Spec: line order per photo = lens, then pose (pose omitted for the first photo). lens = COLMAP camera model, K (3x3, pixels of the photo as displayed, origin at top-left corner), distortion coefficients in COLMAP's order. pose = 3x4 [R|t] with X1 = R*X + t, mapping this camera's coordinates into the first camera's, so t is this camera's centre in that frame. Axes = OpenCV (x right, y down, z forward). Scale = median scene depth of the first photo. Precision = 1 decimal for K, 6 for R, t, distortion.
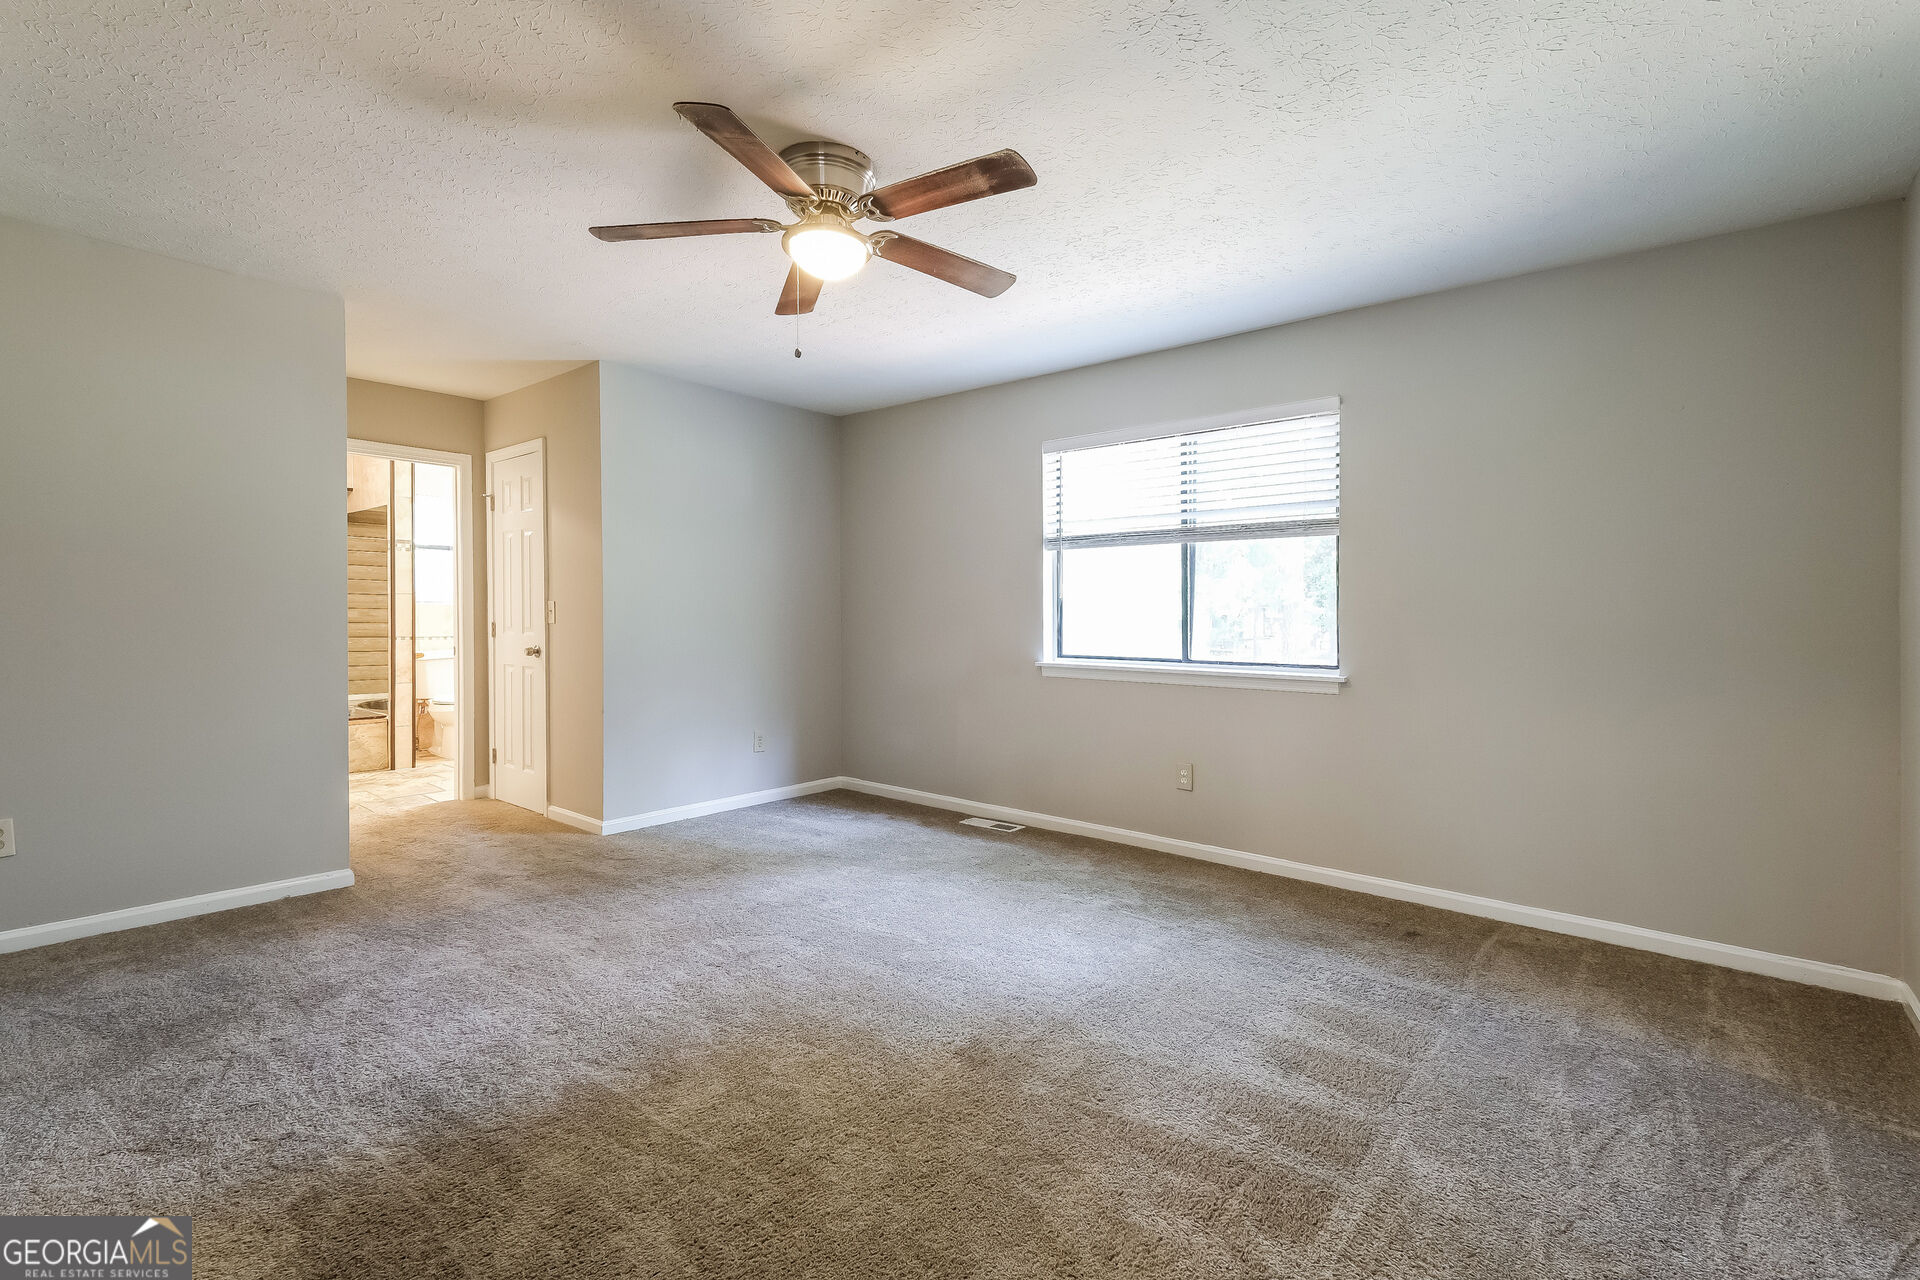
lens RADIAL K [[861.0, 0, 967.5], [0, 861.0, 631.9], [0, 0, 1]] dist [0.003166, 0.002457]
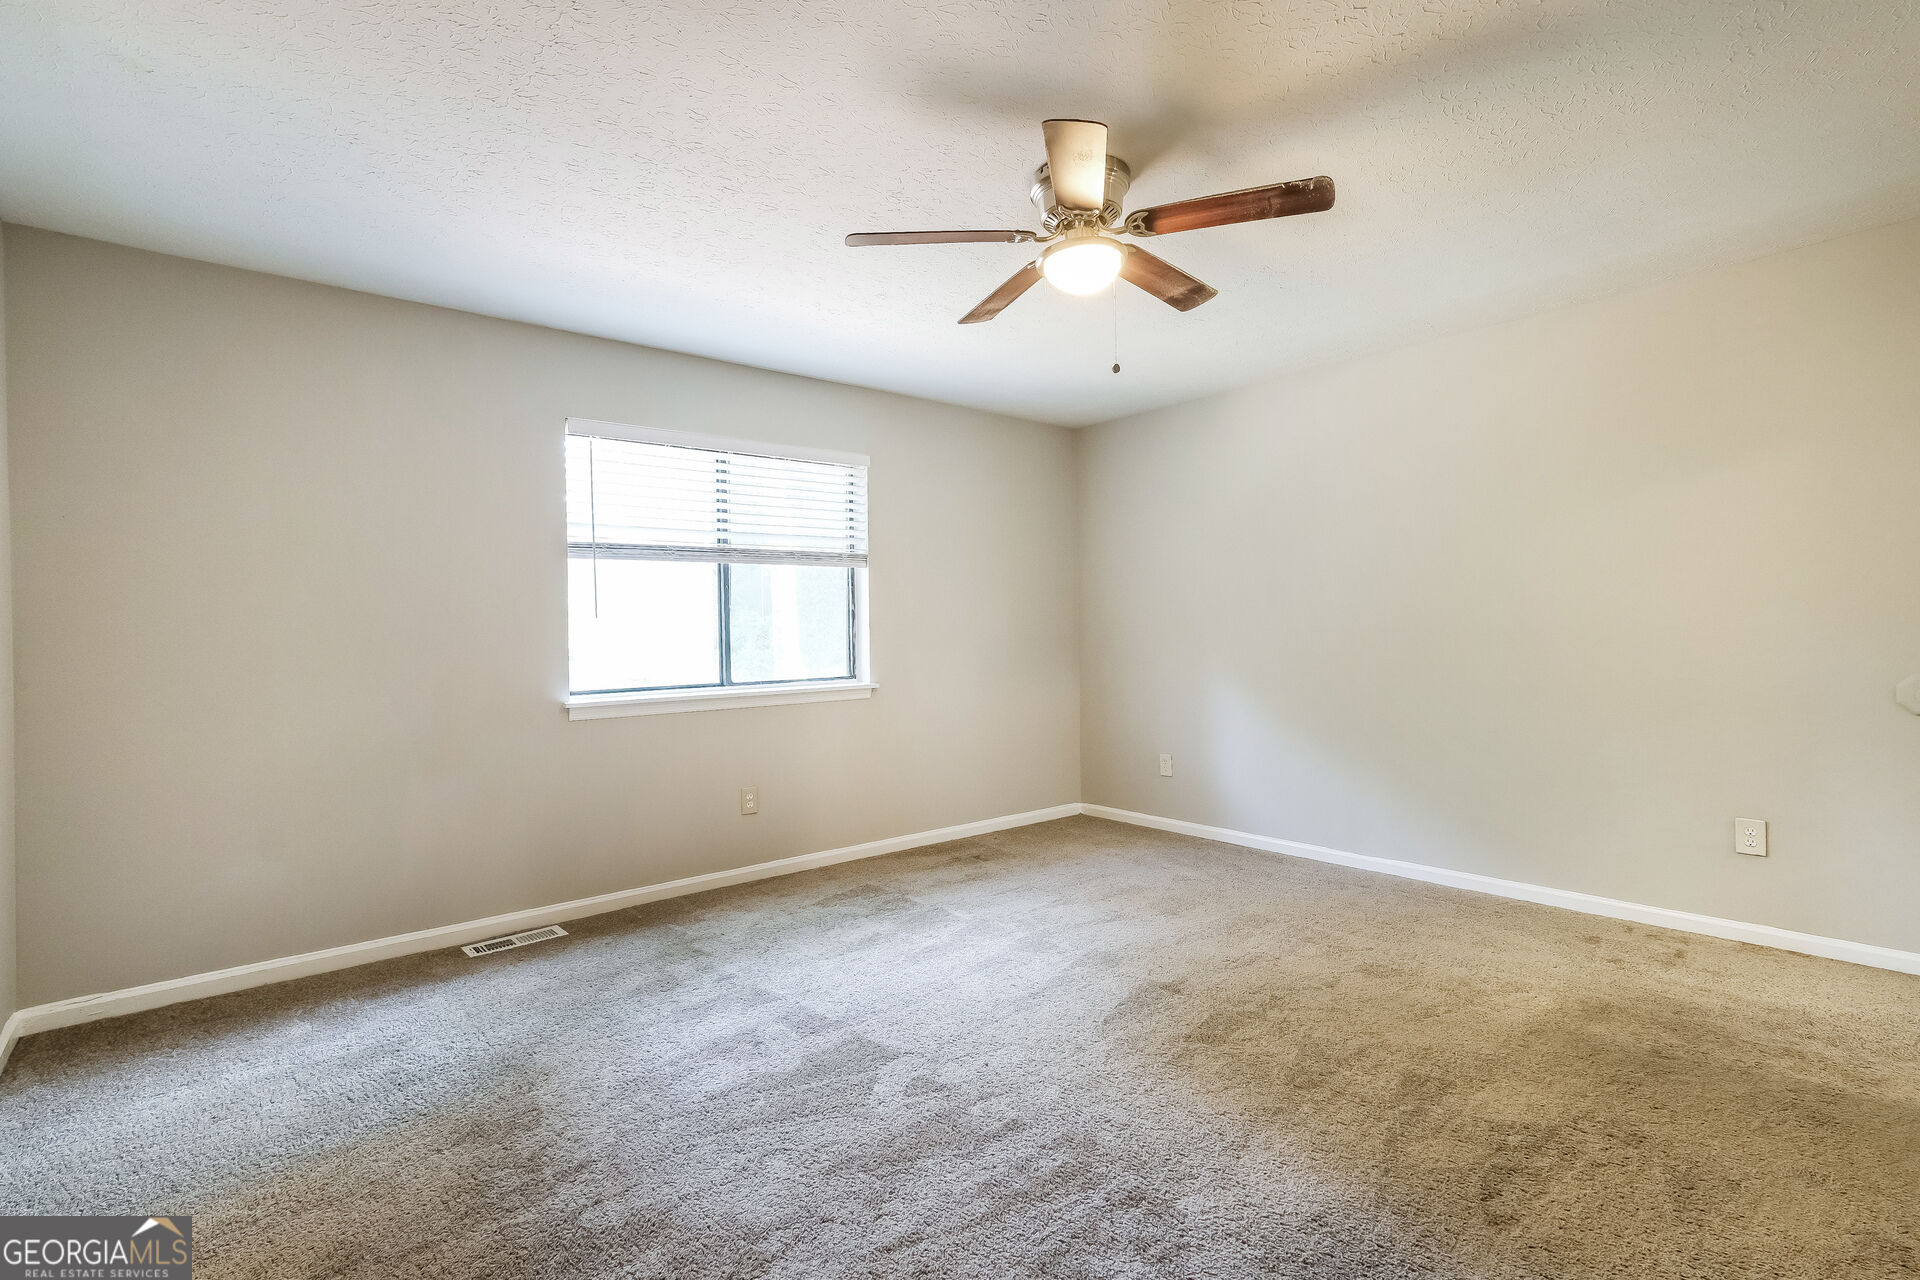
lens RADIAL K [[861.0, 0, 966.9], [0, 861.0, 632.0], [0, 0, 1]] dist [0.003166, 0.002457]
pose [[0.203224, -0.010855, 0.979072, -0.647440], [0.045557, 0.998960, 0.001619, -0.014360], [-0.978072, 0.044275, 0.203508, 0.538380]]
